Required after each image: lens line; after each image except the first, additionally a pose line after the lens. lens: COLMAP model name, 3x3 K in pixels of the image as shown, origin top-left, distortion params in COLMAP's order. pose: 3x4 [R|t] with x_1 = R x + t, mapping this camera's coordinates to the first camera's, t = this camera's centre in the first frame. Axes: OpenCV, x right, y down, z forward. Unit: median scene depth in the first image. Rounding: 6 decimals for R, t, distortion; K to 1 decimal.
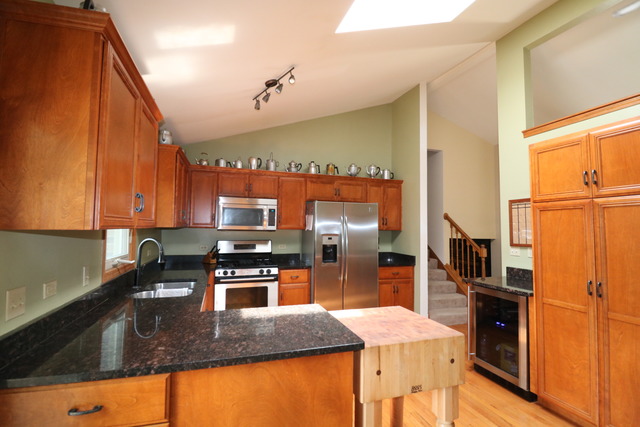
lens RADIAL K [[301.6, 0, 319.0], [0, 301.6, 209.9], [0, 0, 1]] dist [-0.005314, -0.009774]
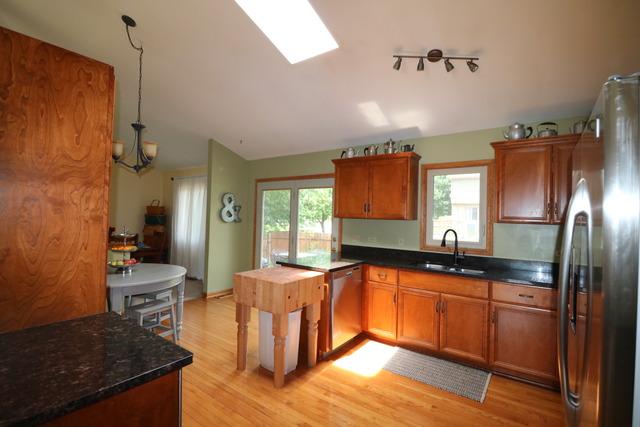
lens RADIAL K [[301.6, 0, 316.4], [0, 301.6, 213.5], [0, 0, 1]] dist [-0.005314, -0.009774]
pose [[-0.815900, -0.035109, -0.577126, 0.487149], [-0.001269, 0.998261, -0.058933, 0.071867], [0.578192, -0.047351, -0.814526, 1.191762]]
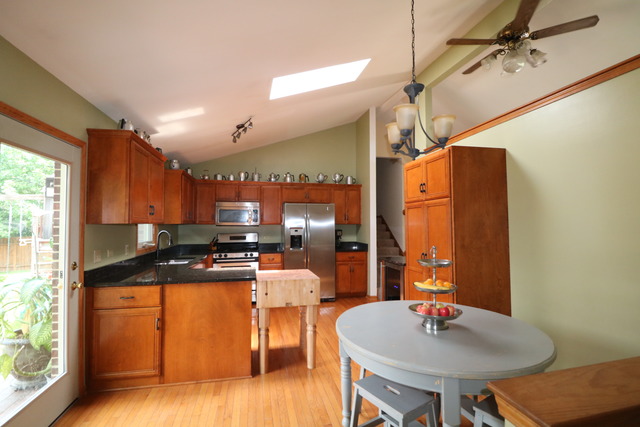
lens RADIAL K [[301.6, 0, 320.0], [0, 301.6, 211.9], [0, 0, 1]] dist [-0.005314, -0.009774]
pose [[0.995546, -0.019000, -0.092338, 0.289433], [0.020468, 0.999678, 0.014975, -0.008870], [0.092024, -0.016798, 0.995615, -0.363672]]
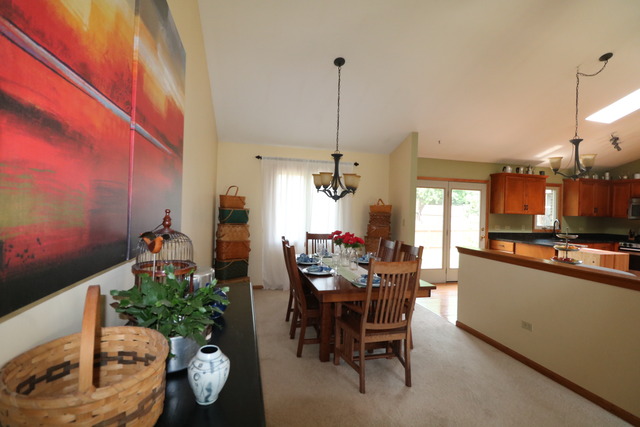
lens RADIAL K [[301.6, 0, 314.3], [0, 301.6, 211.4], [0, 0, 1]] dist [-0.005314, -0.009774]
pose [[-0.081784, -0.005829, -0.996633, 1.458934], [0.025951, 0.999631, -0.007976, -0.006449], [0.996312, -0.026516, -0.081603, -0.577012]]
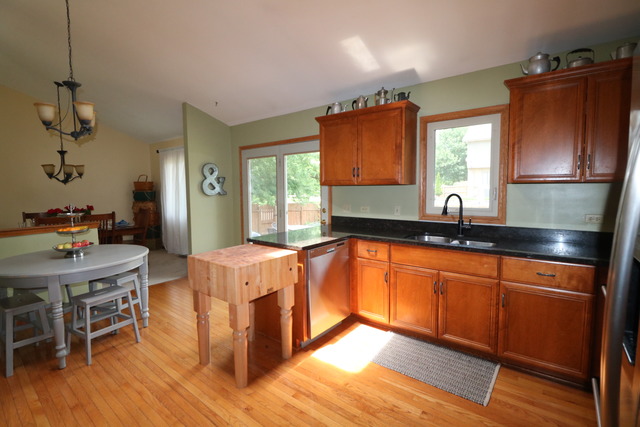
lens RADIAL K [[301.6, 0, 317.5], [0, 301.6, 212.8], [0, 0, 1]] dist [-0.005314, -0.009774]
pose [[-0.840455, 0.046605, -0.539874, 0.320963], [0.033786, 0.998863, 0.033630, 0.075649], [0.540827, 0.010025, -0.841074, 1.130106]]
